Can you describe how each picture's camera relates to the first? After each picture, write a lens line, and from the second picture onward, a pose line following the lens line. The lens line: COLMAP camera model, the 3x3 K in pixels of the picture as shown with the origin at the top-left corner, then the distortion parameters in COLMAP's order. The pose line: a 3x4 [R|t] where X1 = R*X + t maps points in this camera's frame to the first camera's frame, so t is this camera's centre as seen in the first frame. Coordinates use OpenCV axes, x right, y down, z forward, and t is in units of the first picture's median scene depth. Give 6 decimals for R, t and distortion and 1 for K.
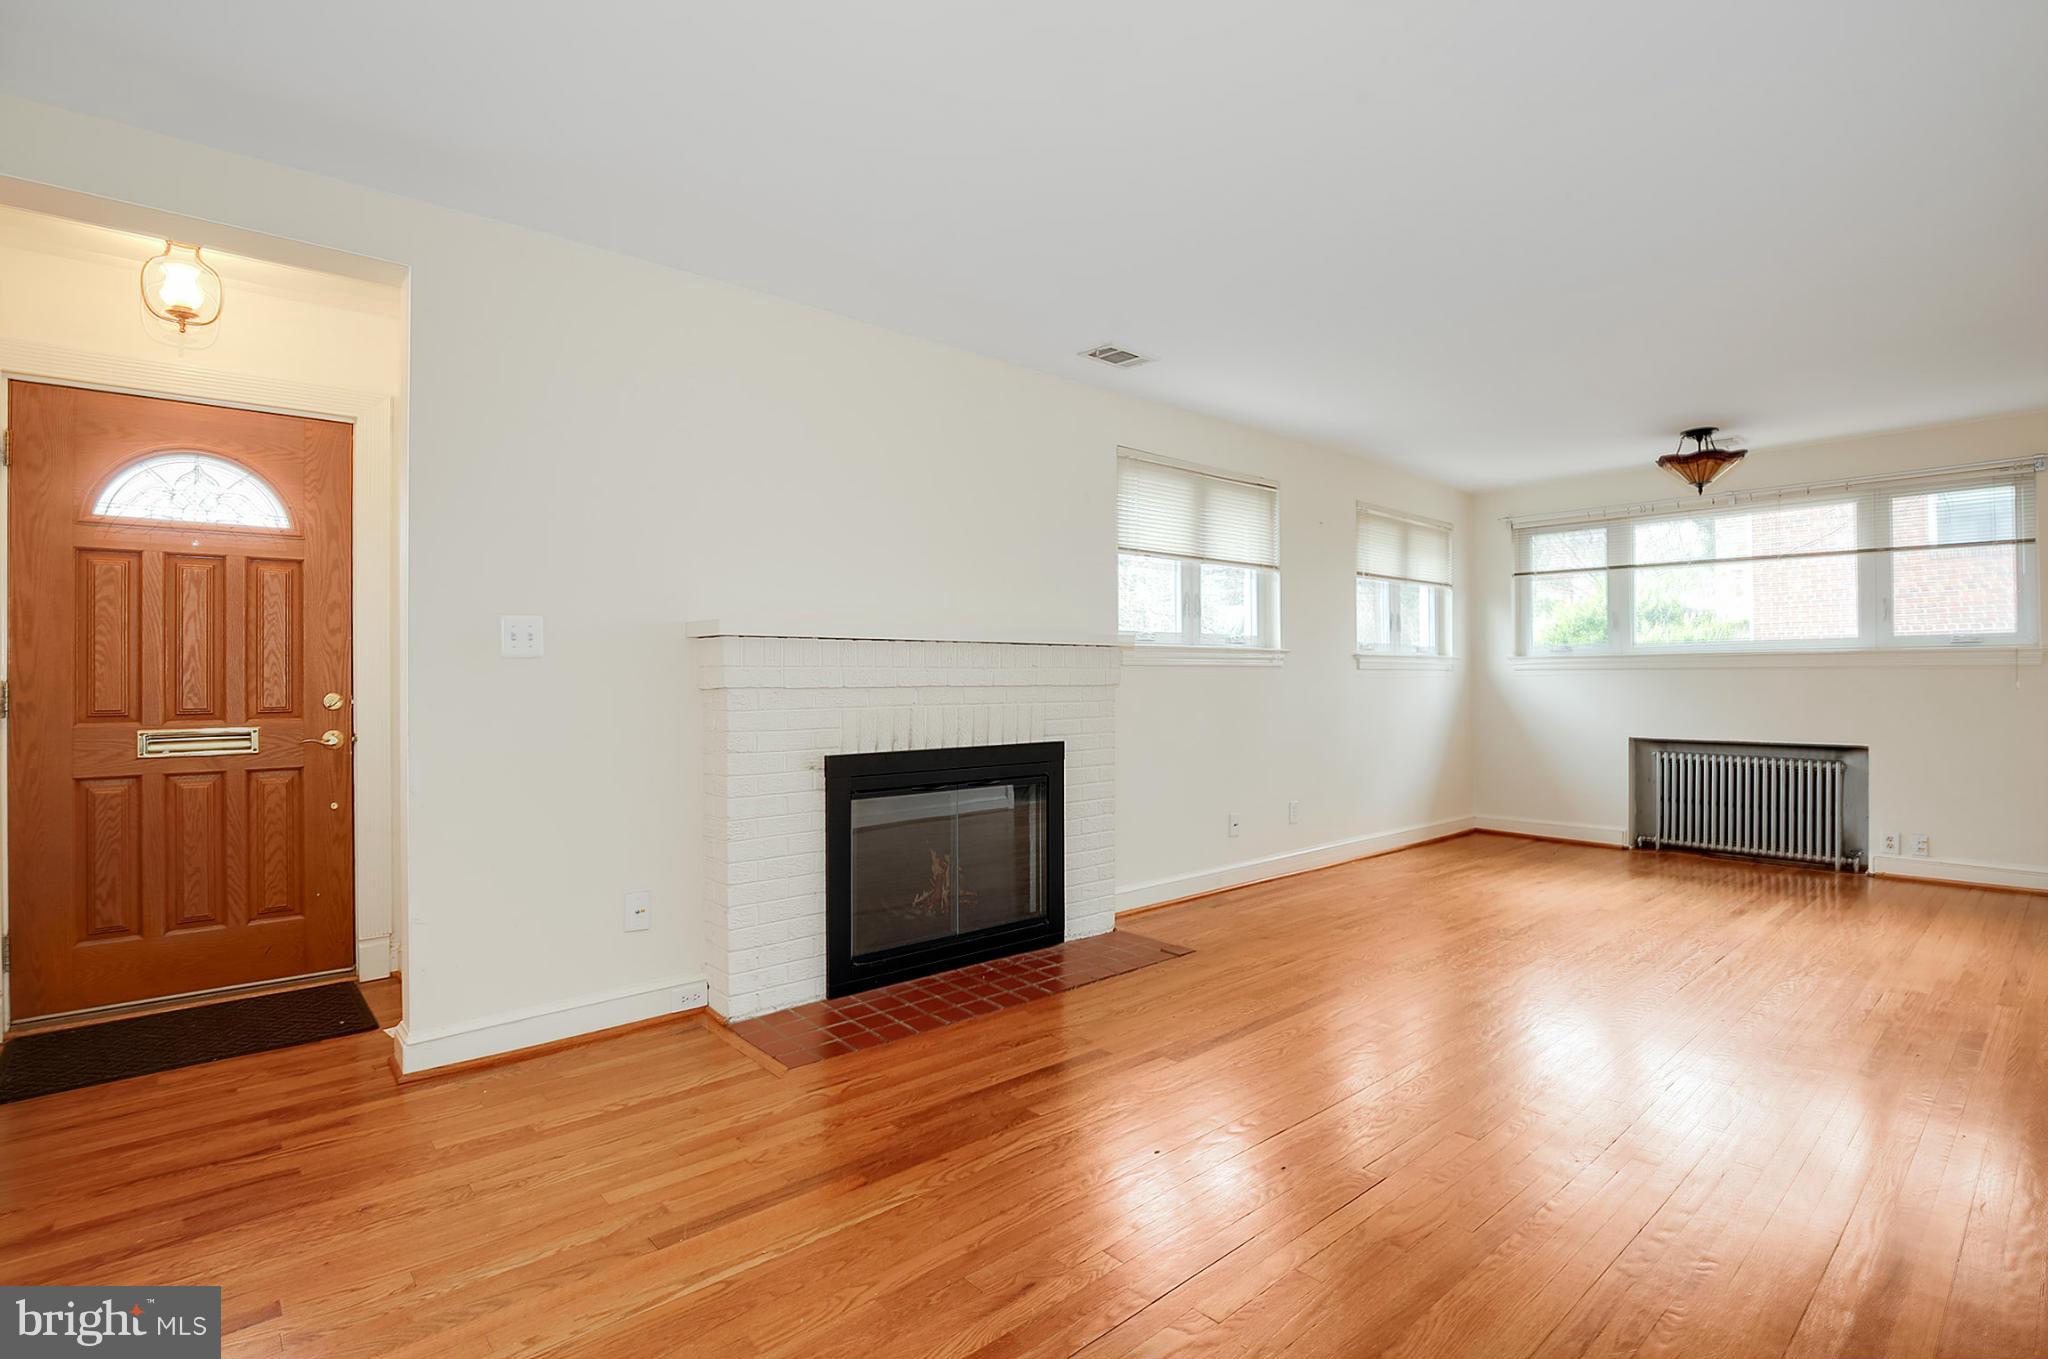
lens RADIAL K [[965.4, 0, 1033.8], [0, 965.4, 686.7], [0, 0, 1]] dist [-0.025702, 0.000171]
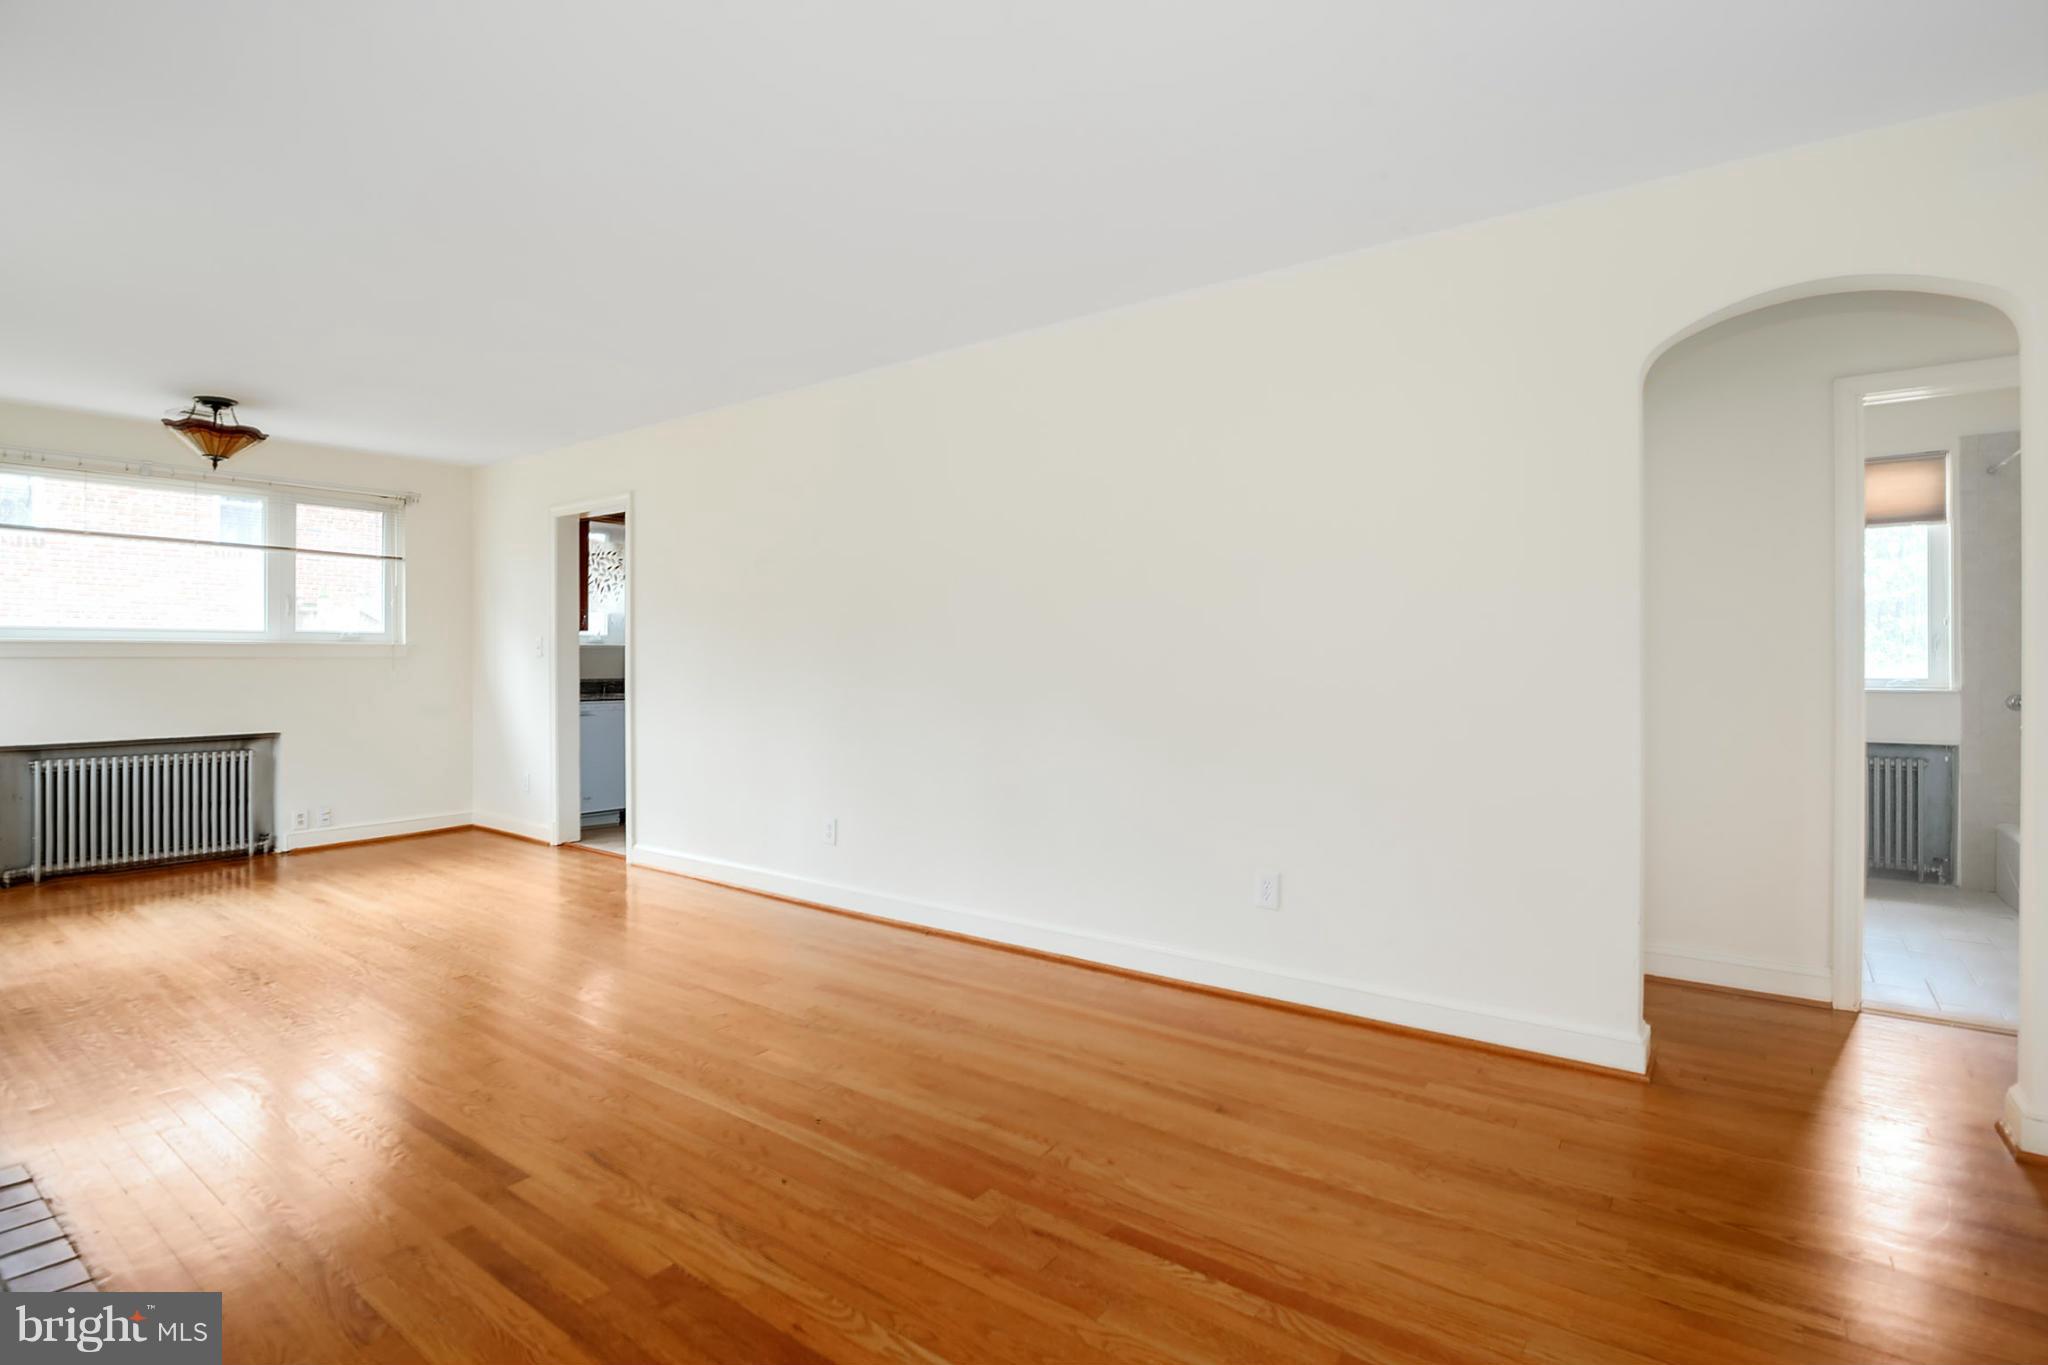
lens RADIAL K [[965.4, 0, 1033.8], [0, 965.4, 689.7], [0, 0, 1]] dist [-0.025702, 0.000171]
pose [[-0.198427, -0.020506, 0.979901, -0.328718], [0.007280, 0.999723, 0.022395, -0.003323], [-0.980089, 0.011577, -0.198222, 0.378309]]
